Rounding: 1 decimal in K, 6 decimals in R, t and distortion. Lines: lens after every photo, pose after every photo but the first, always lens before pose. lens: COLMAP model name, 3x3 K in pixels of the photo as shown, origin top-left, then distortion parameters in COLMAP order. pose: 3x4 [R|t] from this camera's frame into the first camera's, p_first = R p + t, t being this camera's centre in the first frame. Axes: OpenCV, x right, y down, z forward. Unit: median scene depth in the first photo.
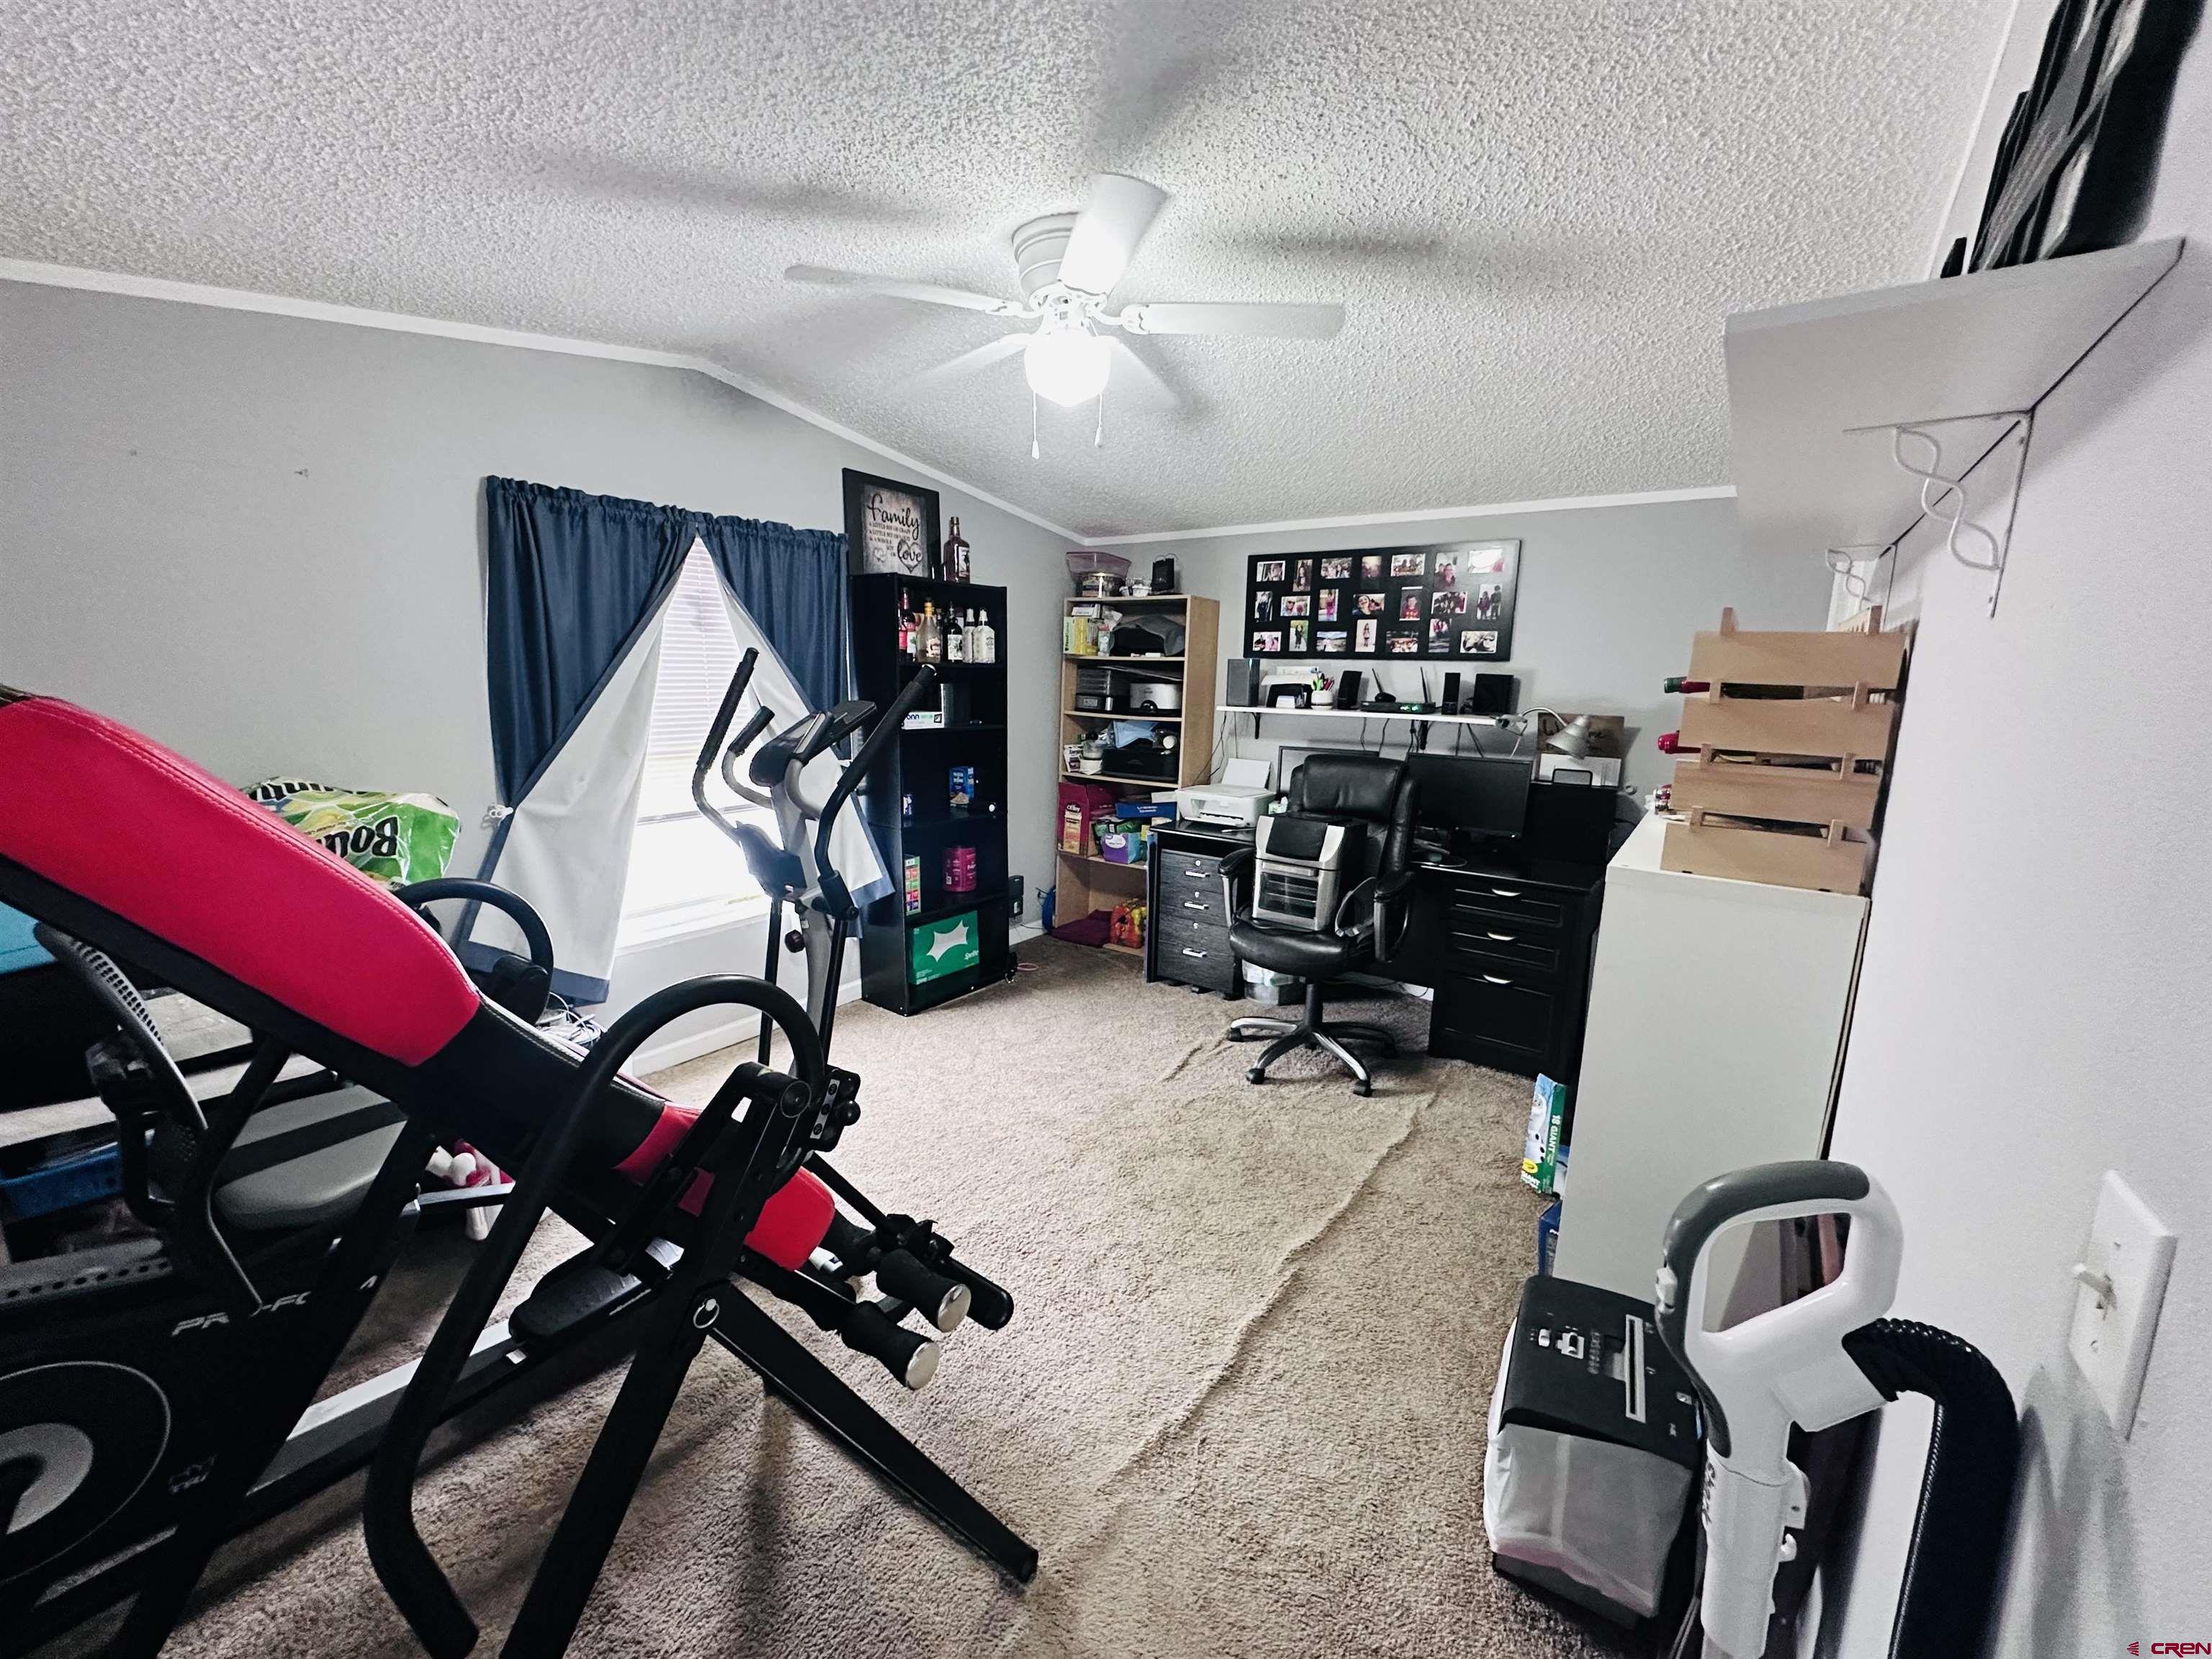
lens RADIAL K [[879.2, 0, 1101.8], [0, 879.2, 830.7], [0, 0, 1]] dist [-0.001257, 0.000084]
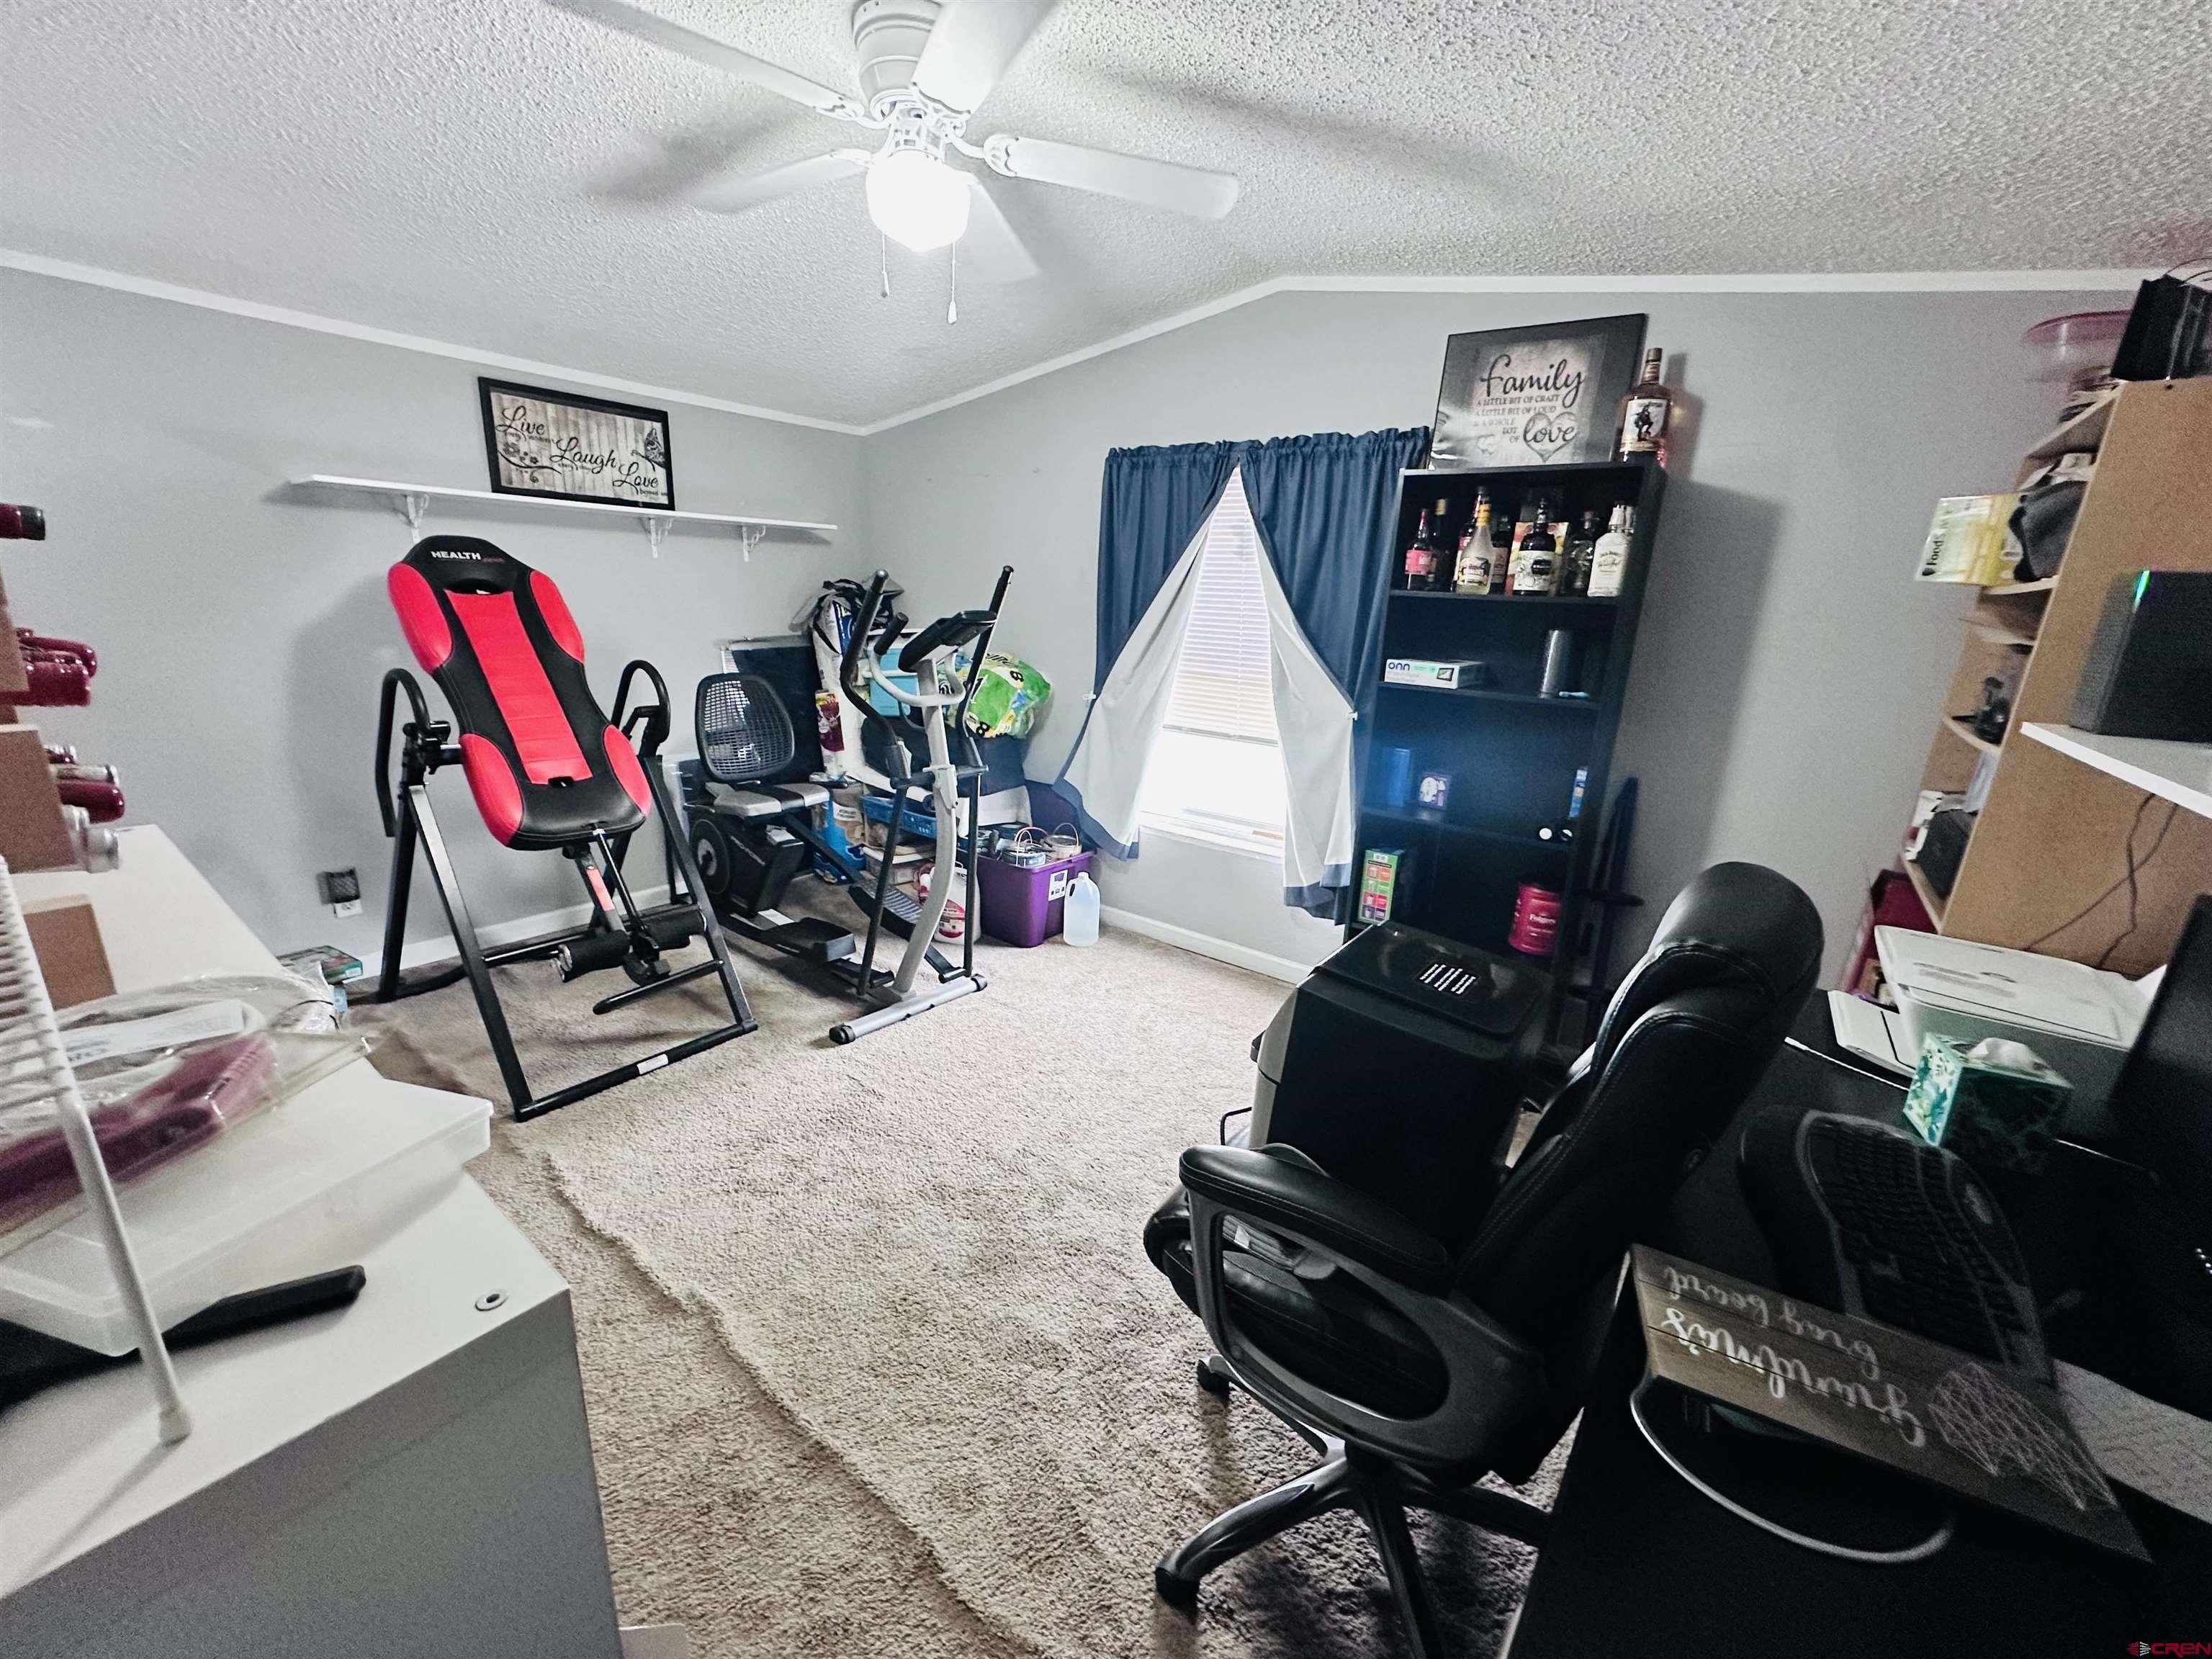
lens RADIAL K [[879.2, 0, 1101.8], [0, 879.2, 830.7], [0, 0, 1]] dist [-0.001257, 0.000084]
pose [[-0.022707, 0.241520, -0.970130, 0.592602], [-0.224073, 0.944463, 0.240375, -0.130982], [0.974308, 0.222838, 0.032672, 0.829479]]
